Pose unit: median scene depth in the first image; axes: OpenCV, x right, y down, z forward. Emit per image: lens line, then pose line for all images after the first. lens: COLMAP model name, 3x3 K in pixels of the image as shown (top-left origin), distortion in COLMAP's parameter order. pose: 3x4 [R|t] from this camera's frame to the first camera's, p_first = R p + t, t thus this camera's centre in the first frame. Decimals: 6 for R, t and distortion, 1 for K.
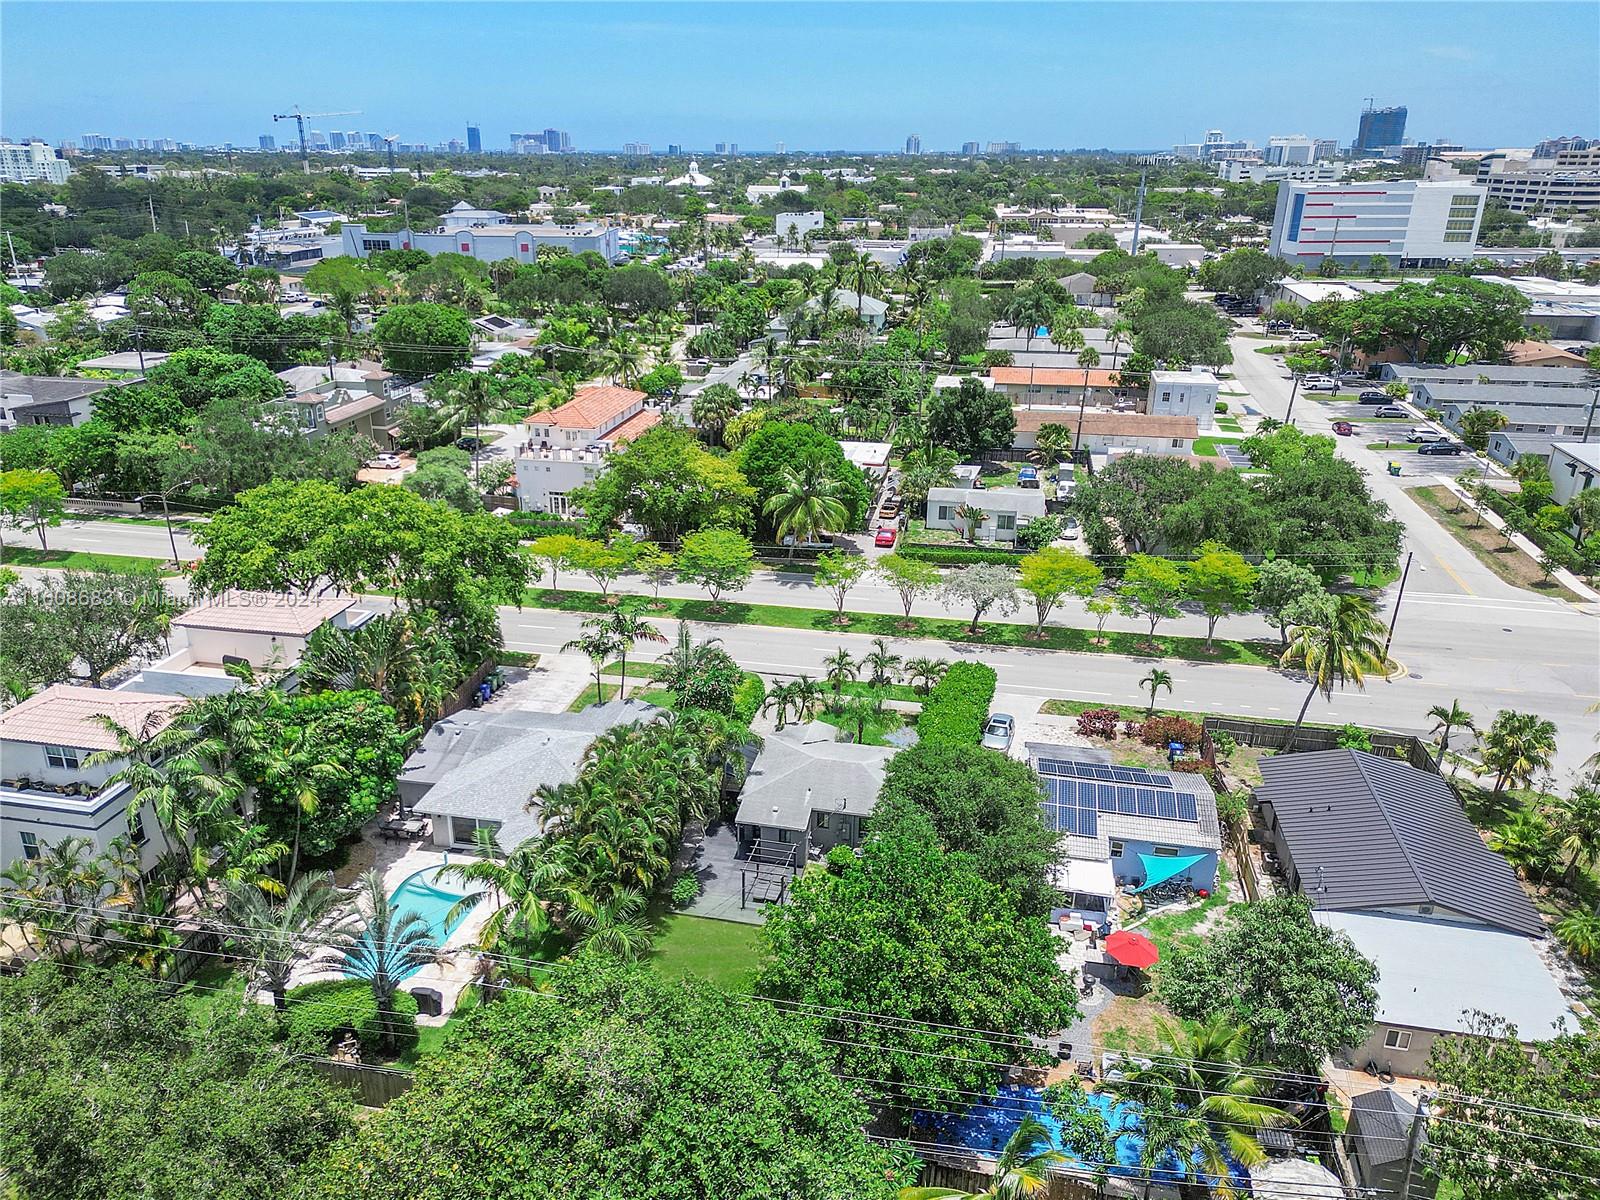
lens RADIAL K [[1112.6, 0, 792.6], [0, 1112.6, 599.6], [0, 0, 1]] dist [0.059769, -0.058152]
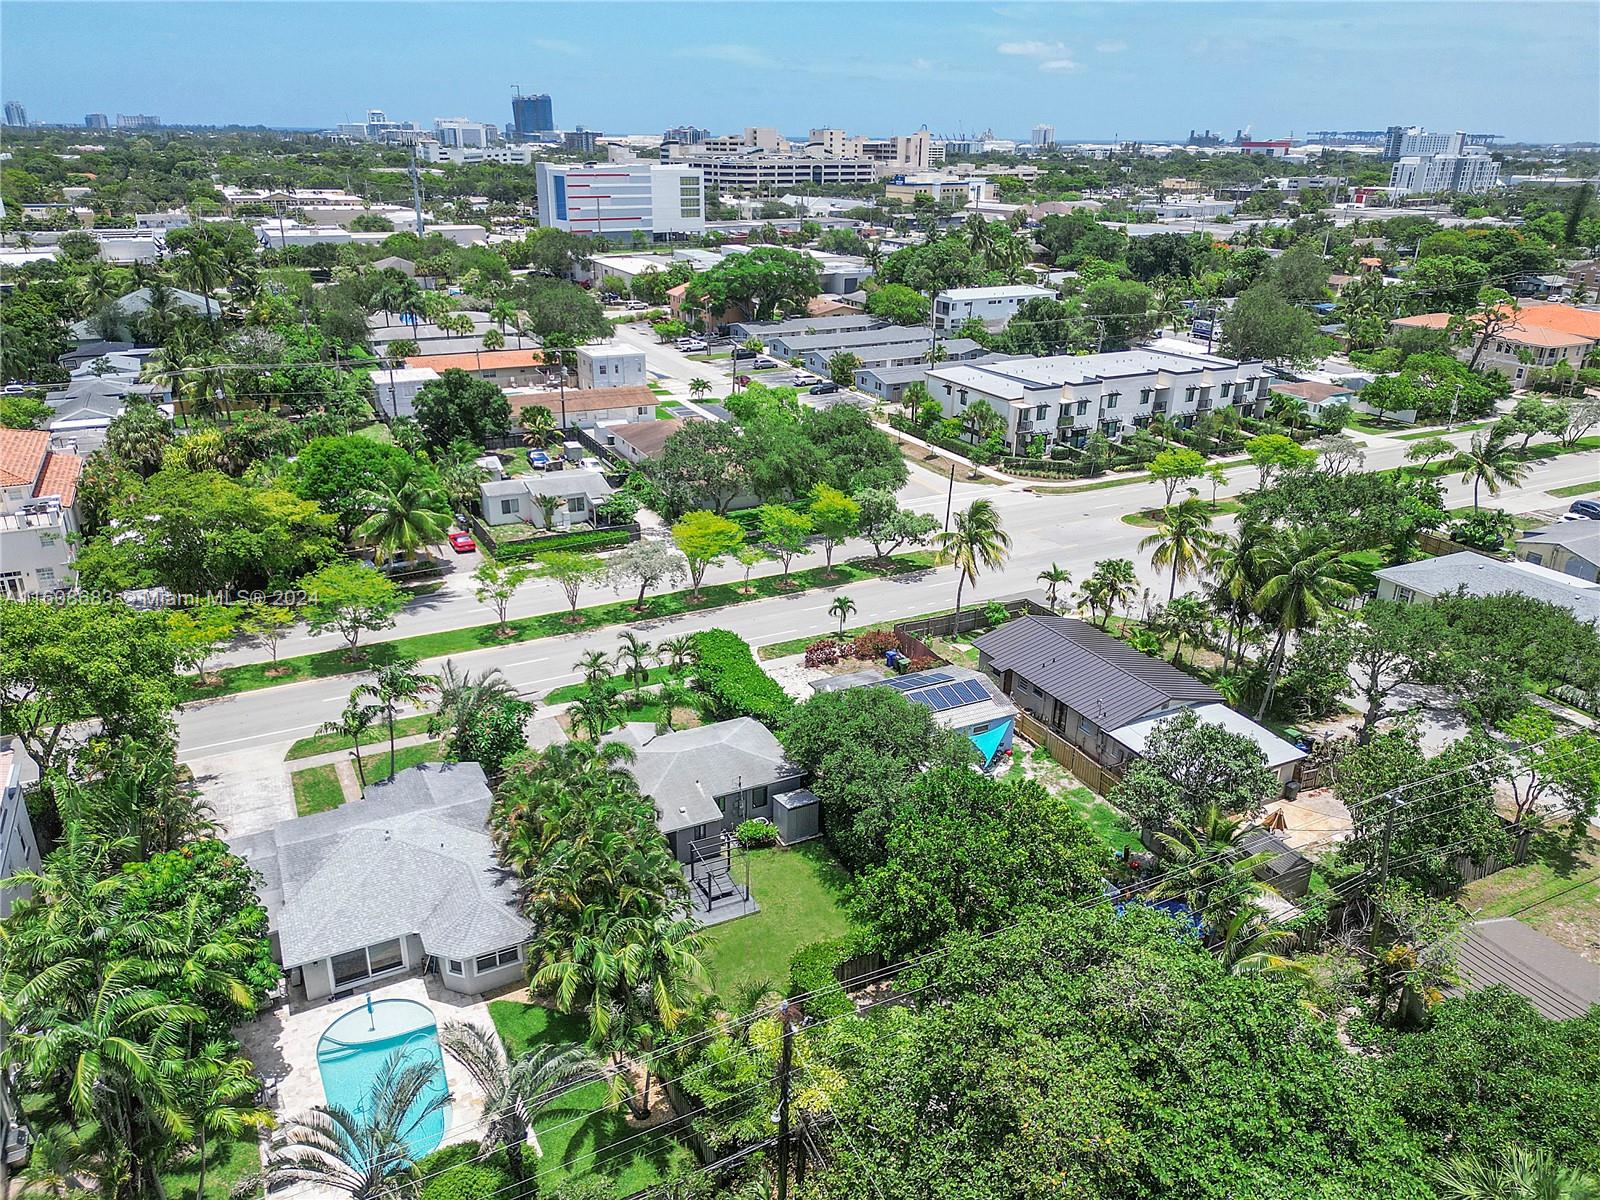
lens RADIAL K [[1112.6, 0, 792.6], [0, 1112.6, 599.6], [0, 0, 1]] dist [0.059769, -0.058152]
pose [[0.783036, -0.227025, 0.579064, -0.257393], [0.218180, 0.972104, 0.086085, -0.030005], [-0.582454, 0.058932, 0.810725, 0.076041]]
